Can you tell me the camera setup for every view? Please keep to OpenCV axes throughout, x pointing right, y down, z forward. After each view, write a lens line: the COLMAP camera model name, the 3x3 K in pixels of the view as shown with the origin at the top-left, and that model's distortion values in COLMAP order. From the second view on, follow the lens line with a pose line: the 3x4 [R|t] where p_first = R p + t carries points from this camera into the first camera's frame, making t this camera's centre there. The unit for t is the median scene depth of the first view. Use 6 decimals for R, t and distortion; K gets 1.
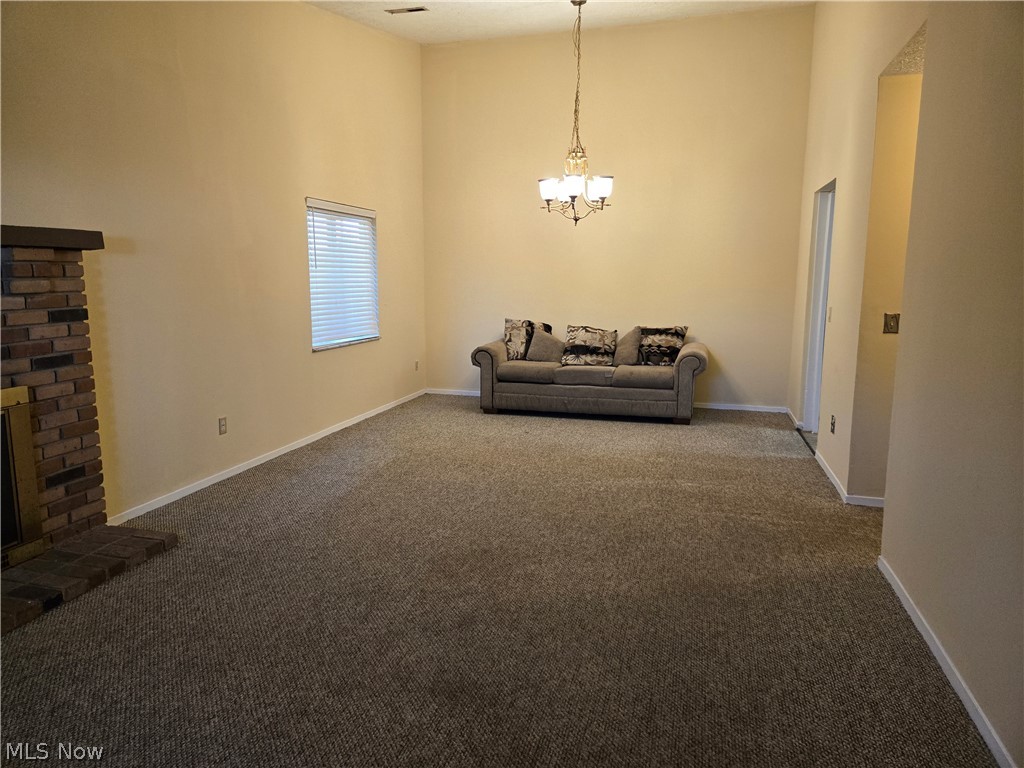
lens RADIAL K [[679.3, 0, 503.6], [0, 679.3, 378.5], [0, 0, 1]] dist [0.075643, -0.065197]
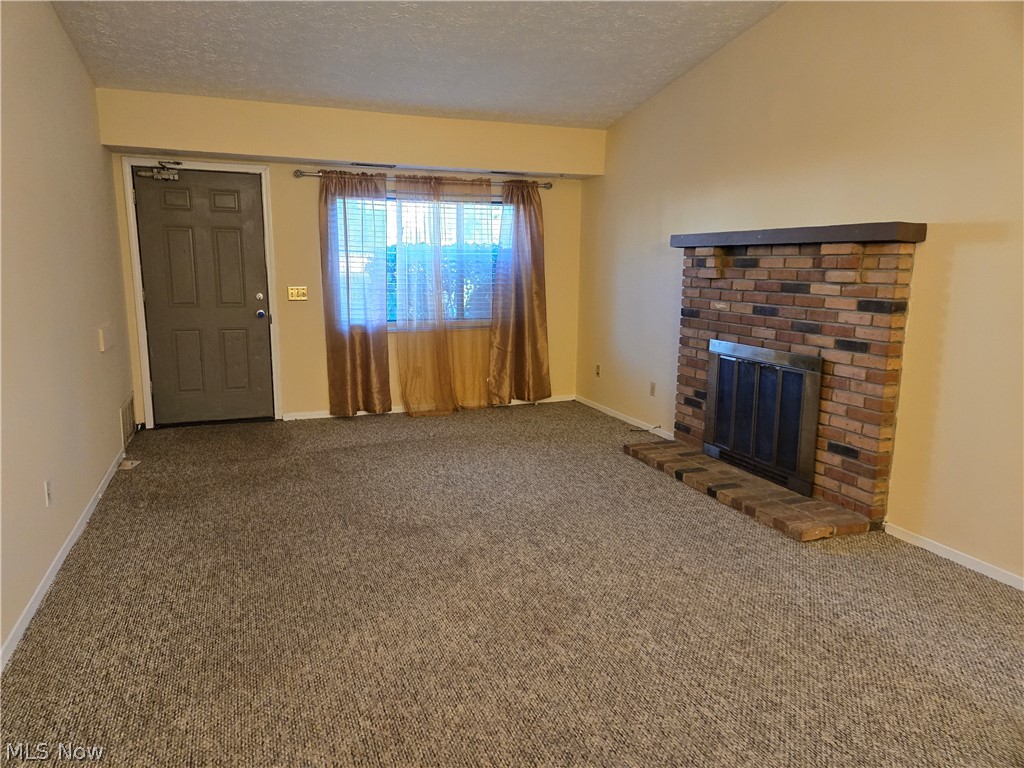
lens RADIAL K [[679.3, 0, 504.4], [0, 679.3, 392.7], [0, 0, 1]] dist [0.075643, -0.065197]
pose [[-0.797901, 0.107885, -0.593055, 0.438185], [-0.101200, 0.945914, 0.308230, -0.228266], [0.594232, 0.305954, -0.743828, 1.457062]]
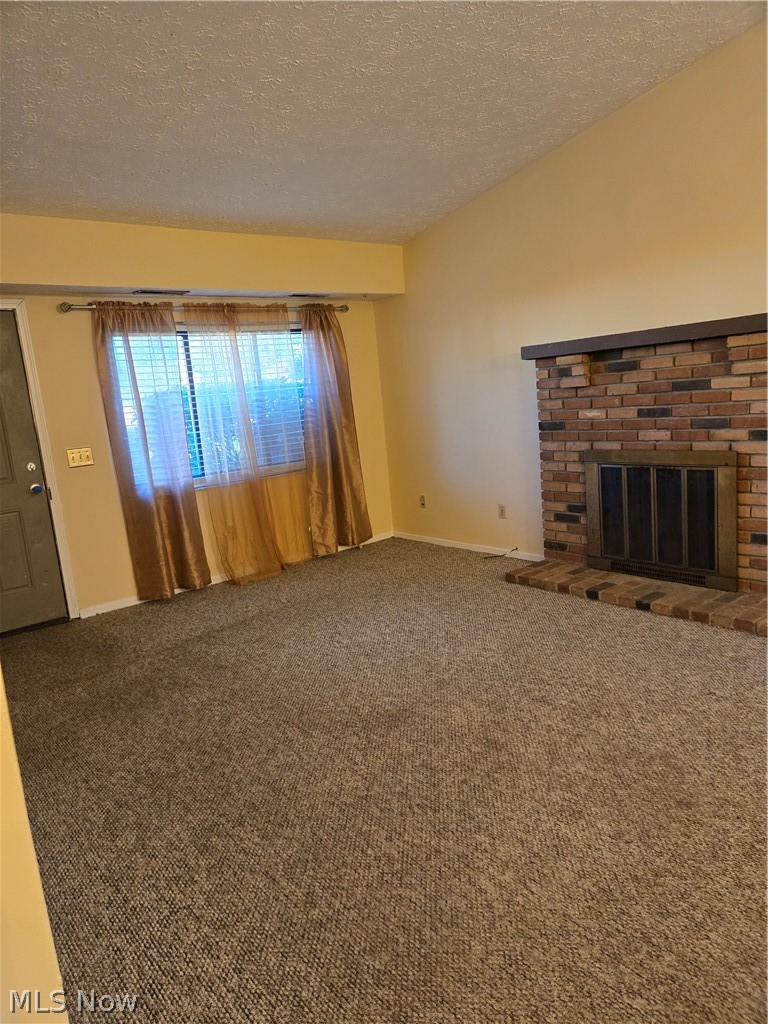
lens RADIAL K [[679.3, 0, 385.5], [0, 679.3, 523.0], [0, 0, 1]] dist [0.075643, -0.065197]
pose [[-0.560759, 0.206152, -0.801904, 0.590553], [-0.041478, 0.960298, 0.275876, -0.162420], [0.826939, 0.187962, -0.529945, 1.061739]]
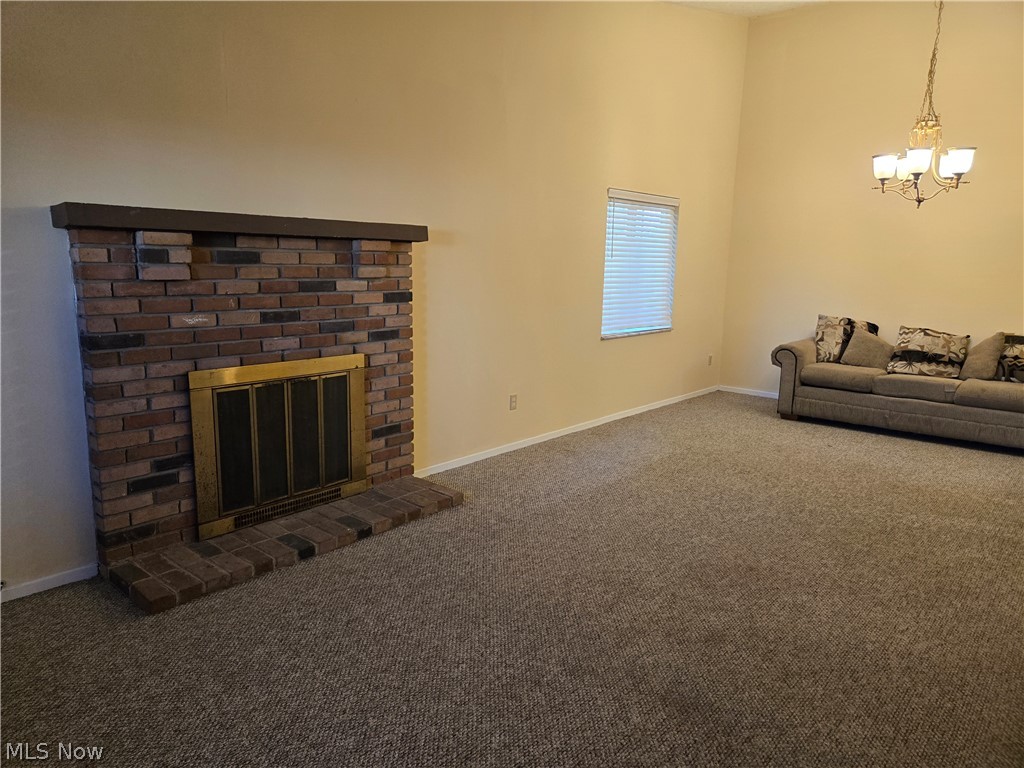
lens RADIAL K [[679.3, 0, 499.6], [0, 679.3, 378.8], [0, 0, 1]] dist [0.075643, -0.065197]
pose [[0.899148, 0.087949, -0.428717, 0.043388], [-0.080732, 0.996120, 0.035029, -0.006305], [0.430134, 0.003114, 0.902759, 0.017022]]
